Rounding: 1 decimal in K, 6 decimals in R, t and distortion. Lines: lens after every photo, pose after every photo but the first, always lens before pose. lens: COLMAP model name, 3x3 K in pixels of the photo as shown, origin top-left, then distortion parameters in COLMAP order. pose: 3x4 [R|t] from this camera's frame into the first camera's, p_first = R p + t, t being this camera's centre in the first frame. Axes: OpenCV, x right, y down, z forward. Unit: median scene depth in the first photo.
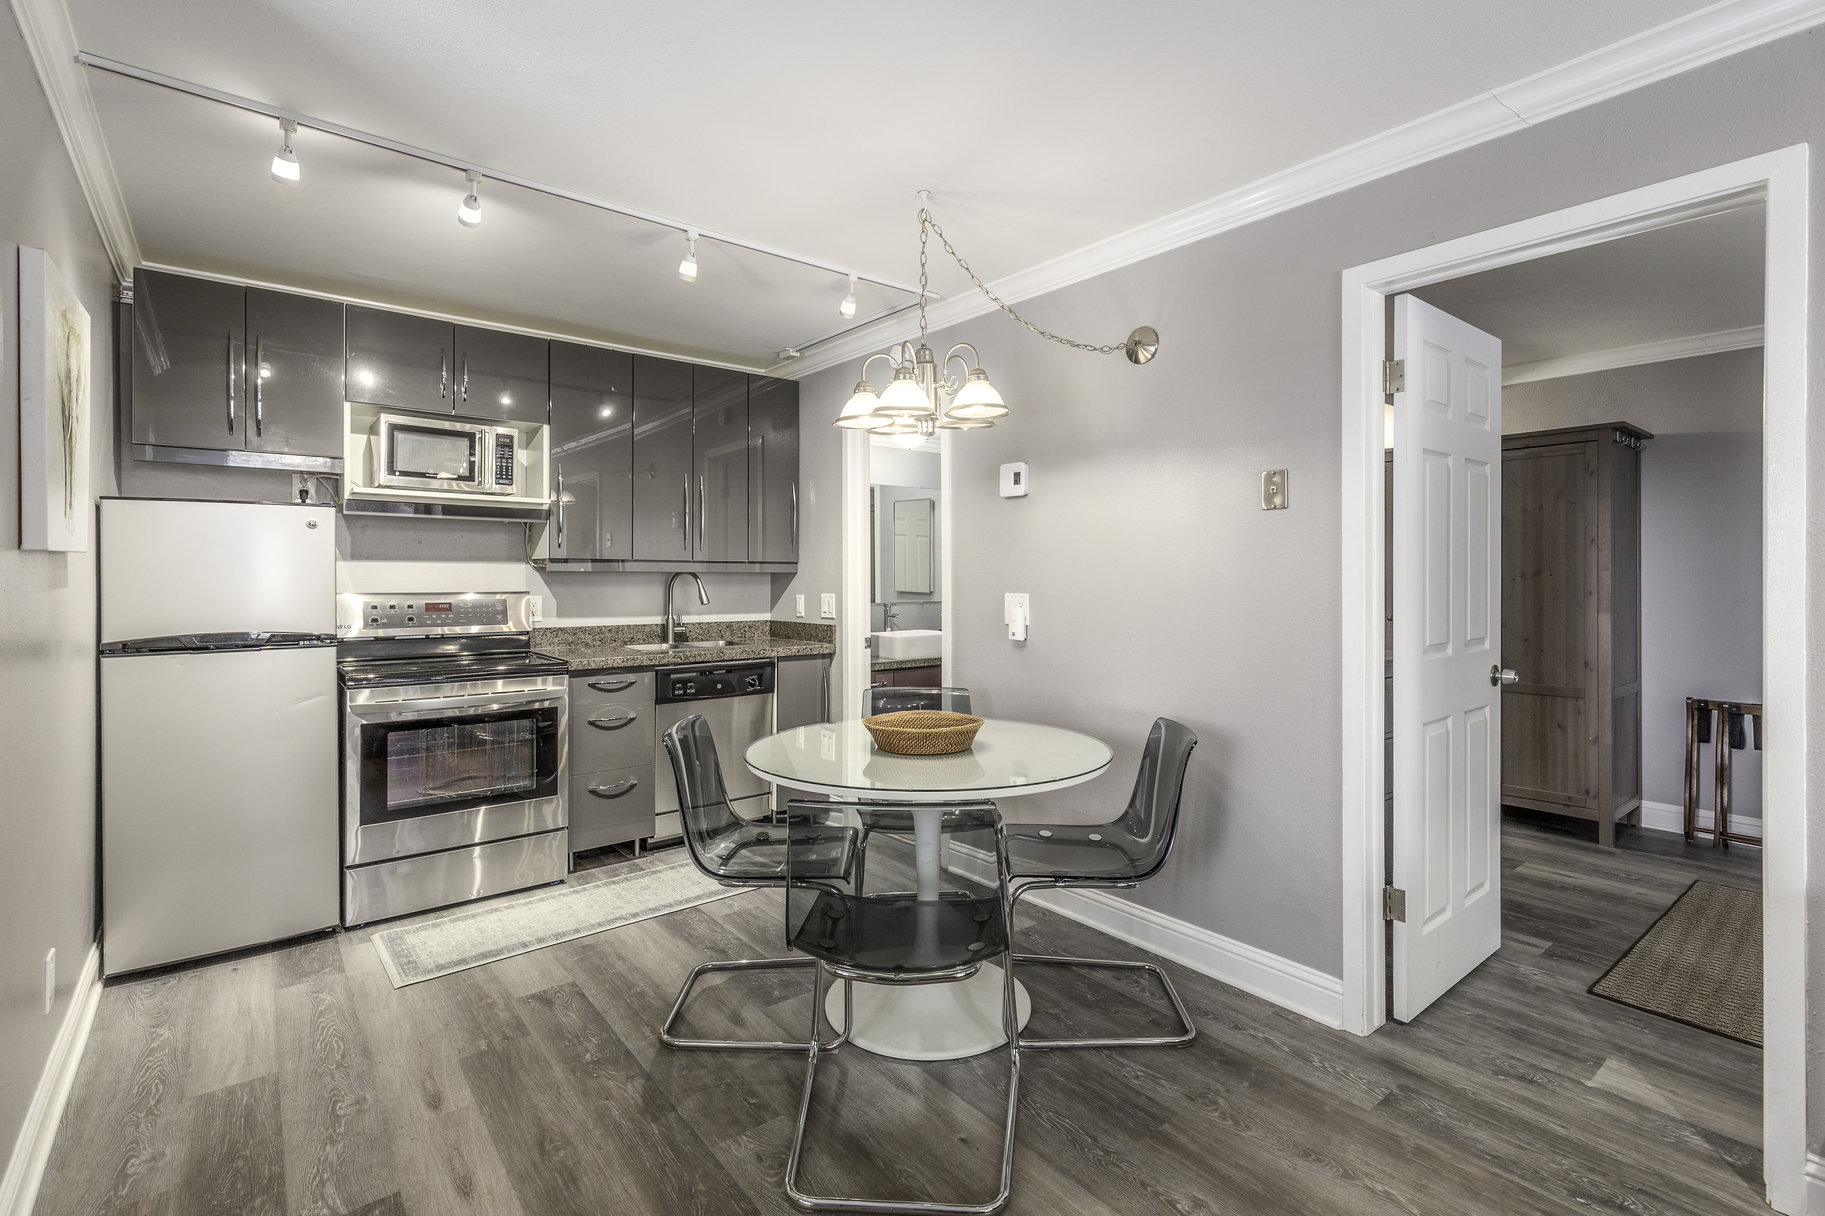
lens RADIAL K [[837.4, 0, 911.1], [0, 837.4, 580.4], [0, 0, 1]] dist [0.008802, -0.003455]
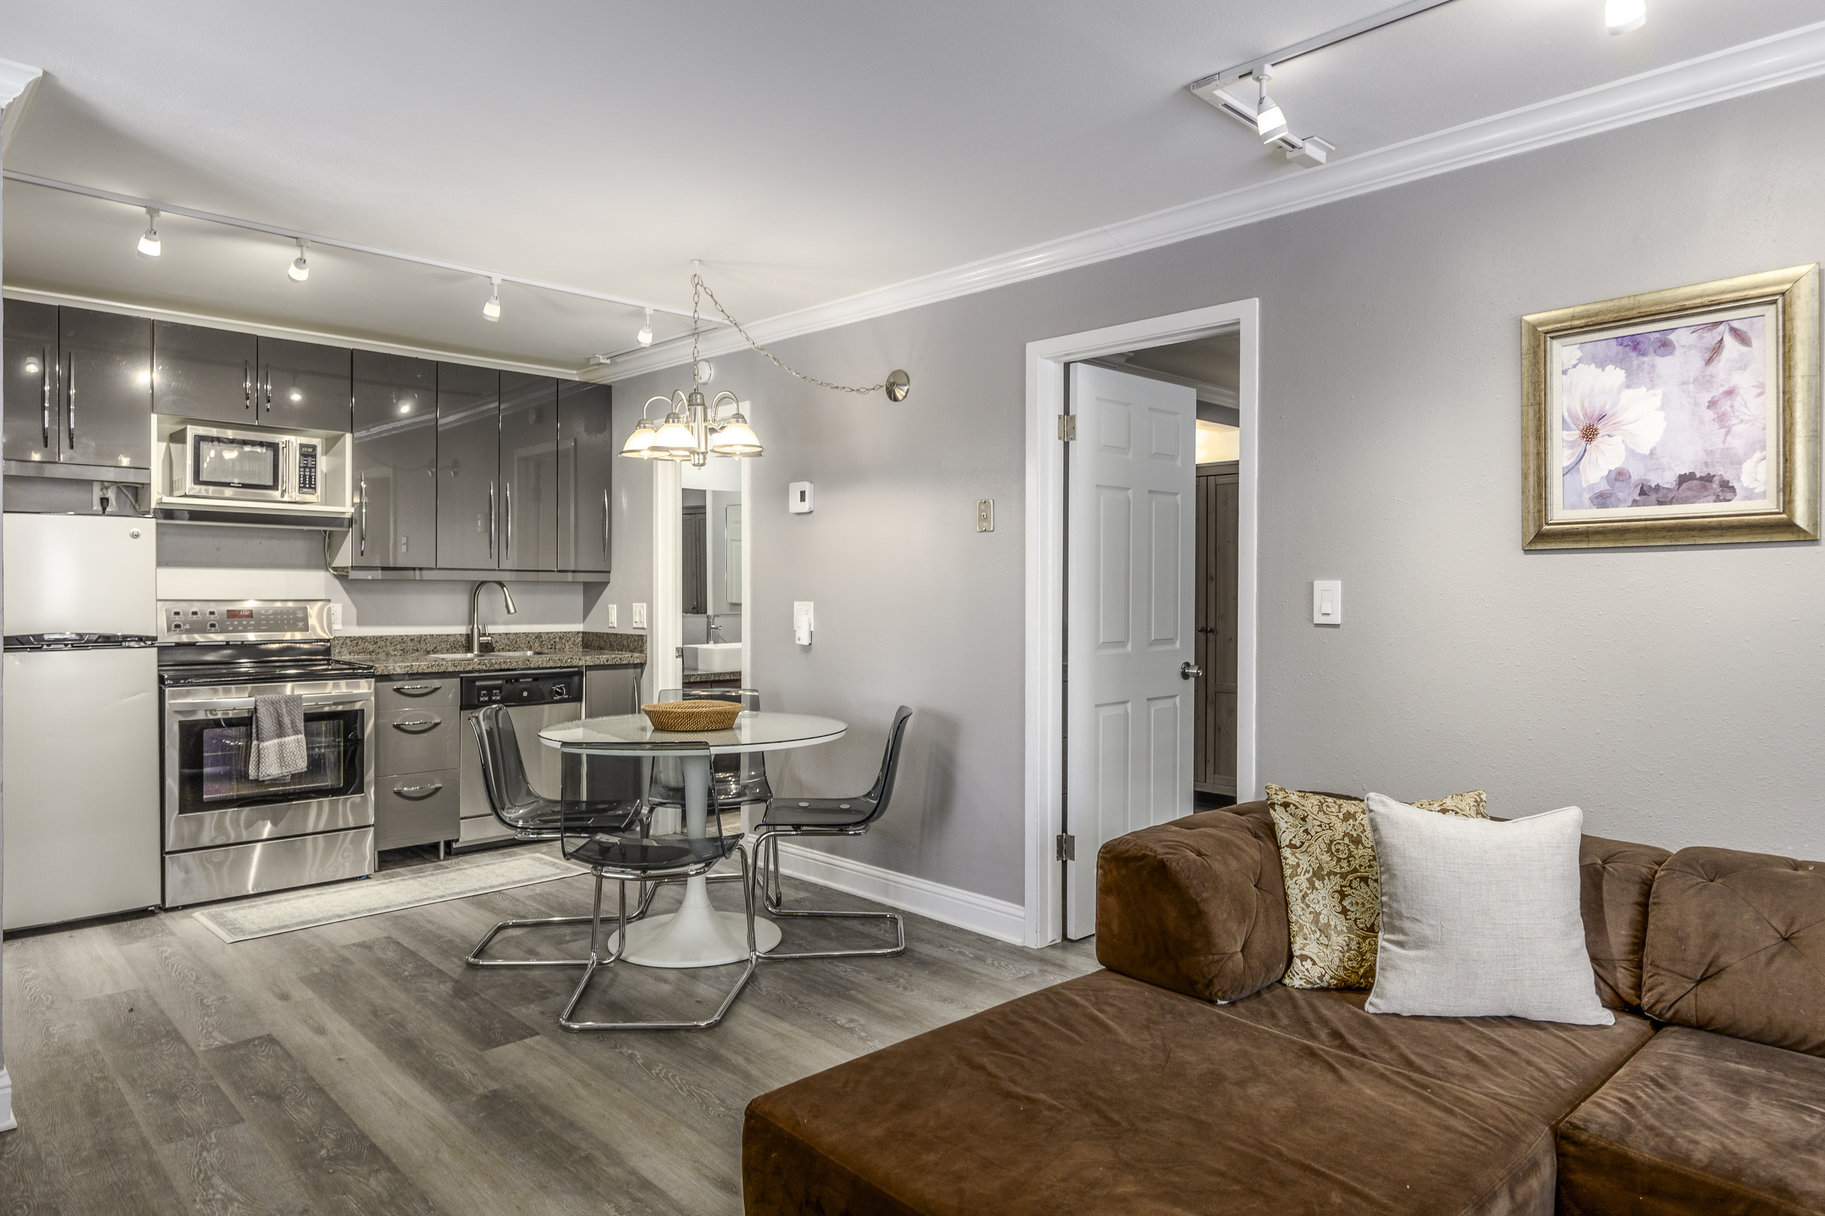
lens RADIAL K [[1122.6, 0, 912.5], [0, 1122.6, 608.0], [0, 0, 1]] dist [-0.003703, -0.003320]
pose [[0.995897, 0.003906, 0.090406, 0.129638], [-0.004950, 0.999924, 0.011318, 0.006033], [-0.090355, -0.011719, 0.995841, -0.443862]]
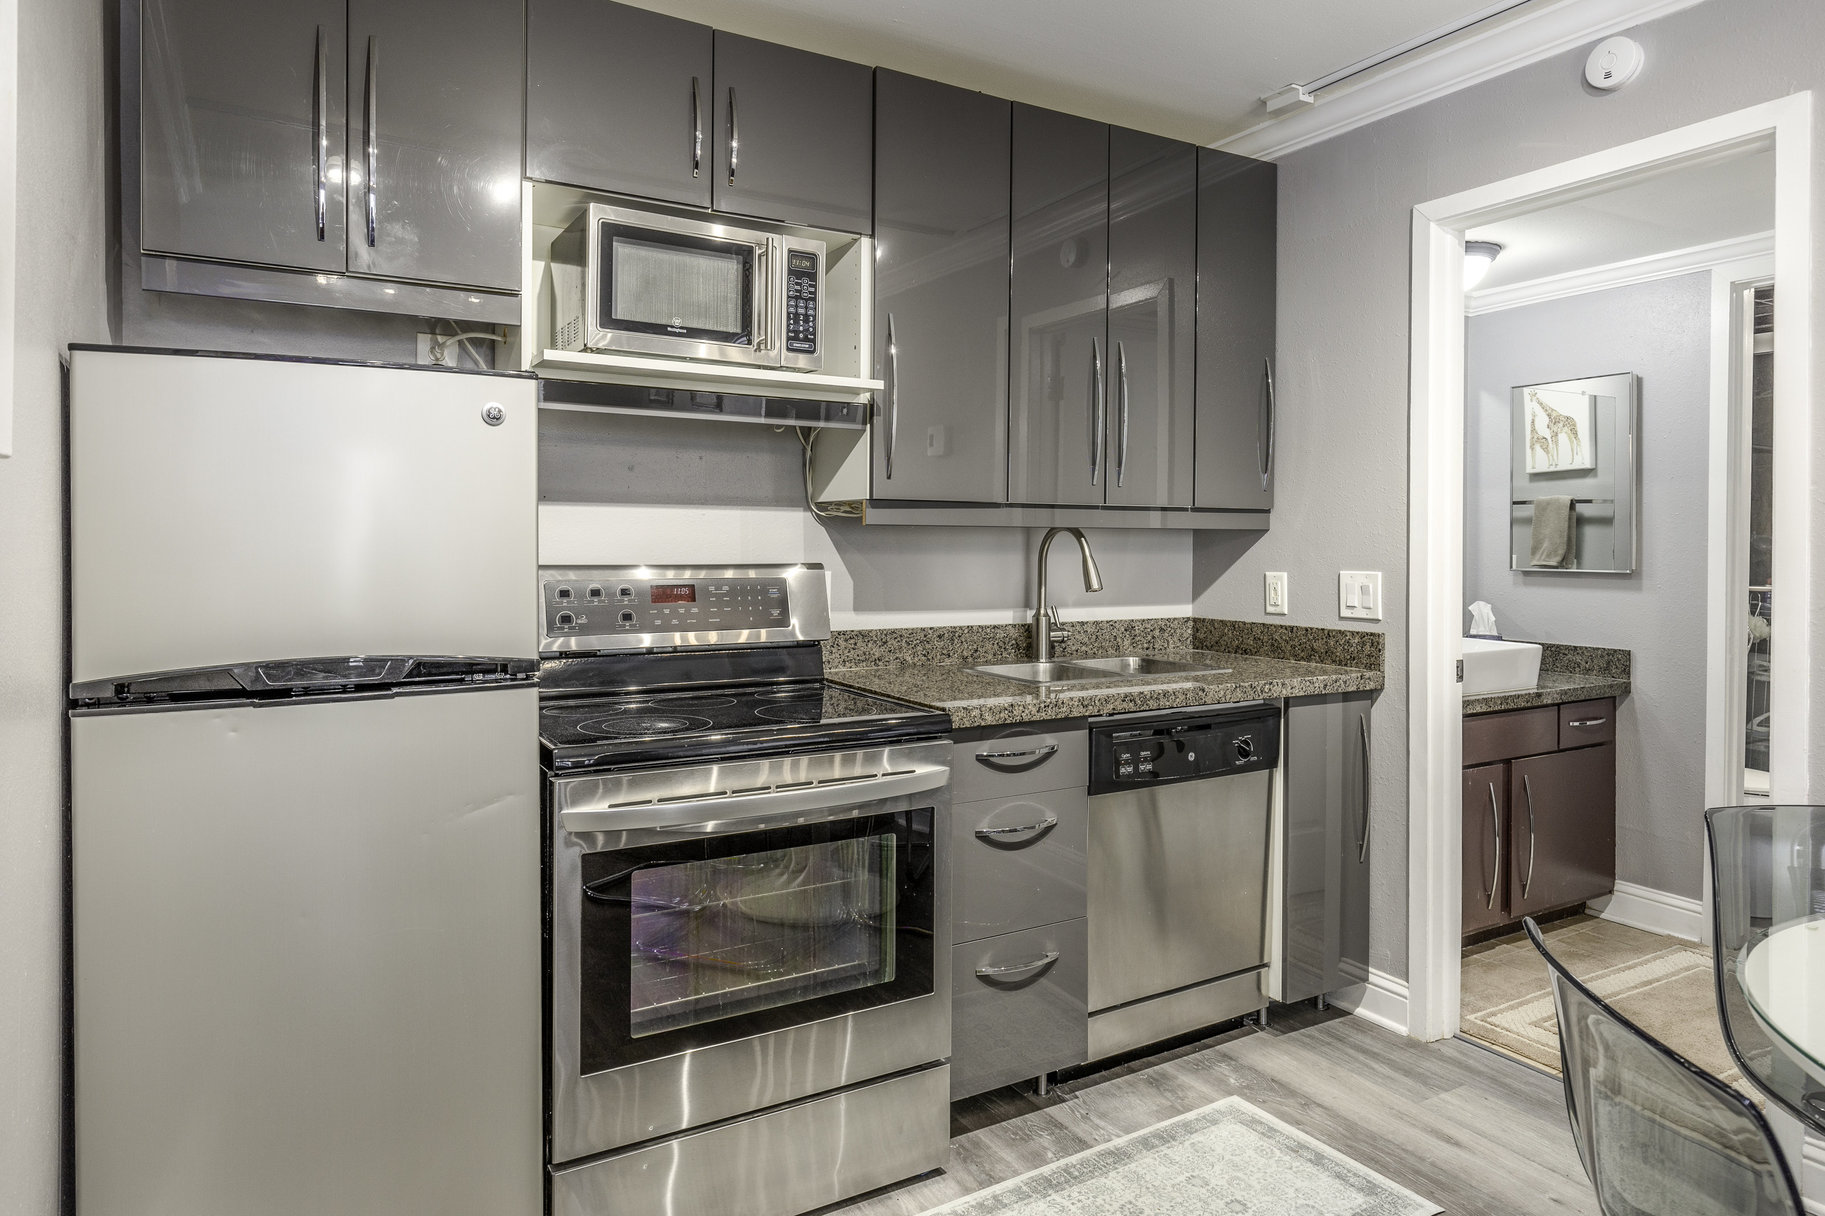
lens RADIAL K [[1104.5, 0, 919.3], [0, 1104.5, 551.6], [0, 0, 1]] dist [0.001236, 0.000184]
pose [[0.989963, 0.005585, -0.141218, -0.340412], [-0.004506, 0.999958, 0.007959, 0.000273], [0.141256, -0.007243, 0.989947, 0.376954]]
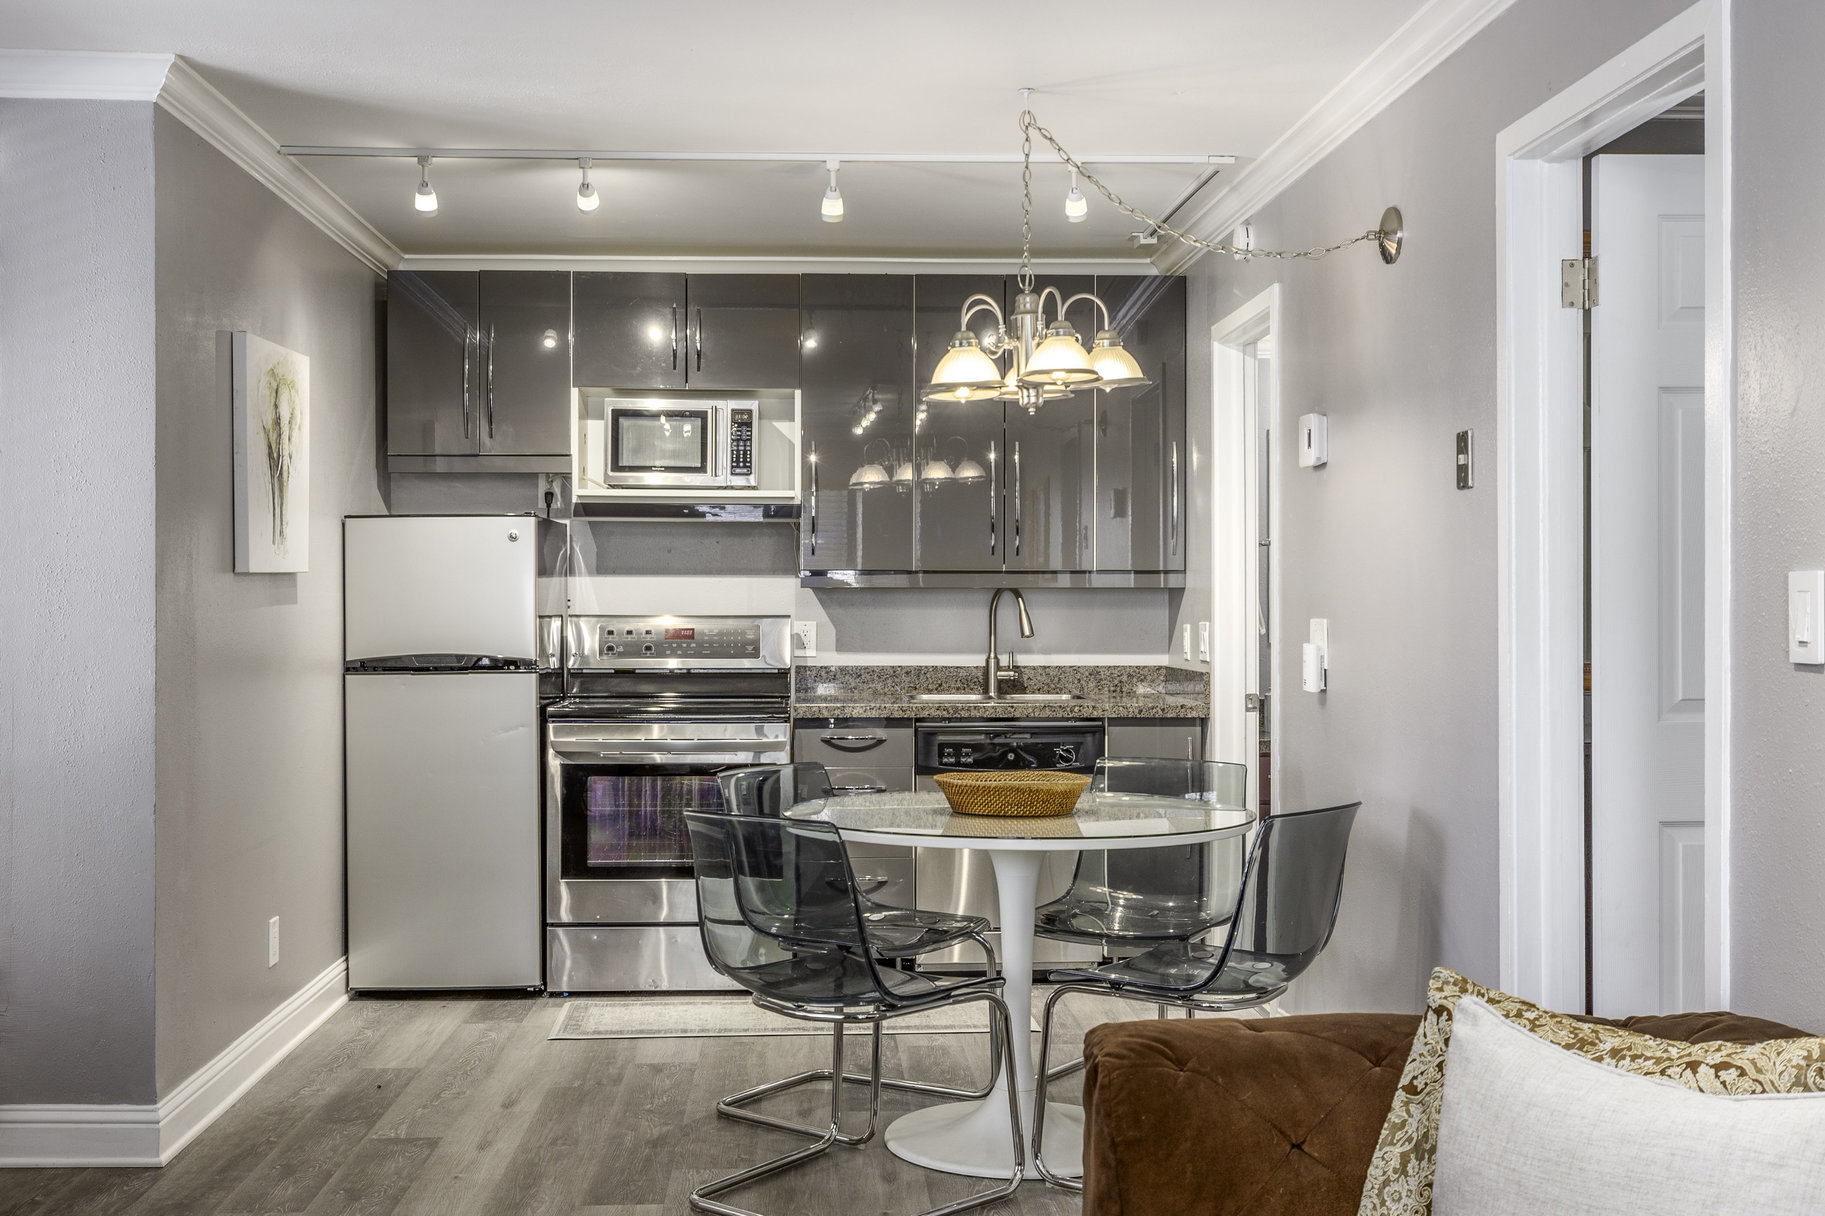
lens RADIAL K [[1927.1, 0, 830.4], [0, 1927.1, 614.3], [0, 0, 1]] dist [-0.005895, 0.007264]
pose [[0.794213, 0.003302, -0.607630, 0.686587], [-0.001557, 0.999993, 0.003398, 0.007866], [0.607637, -0.001753, 0.794213, -0.367492]]
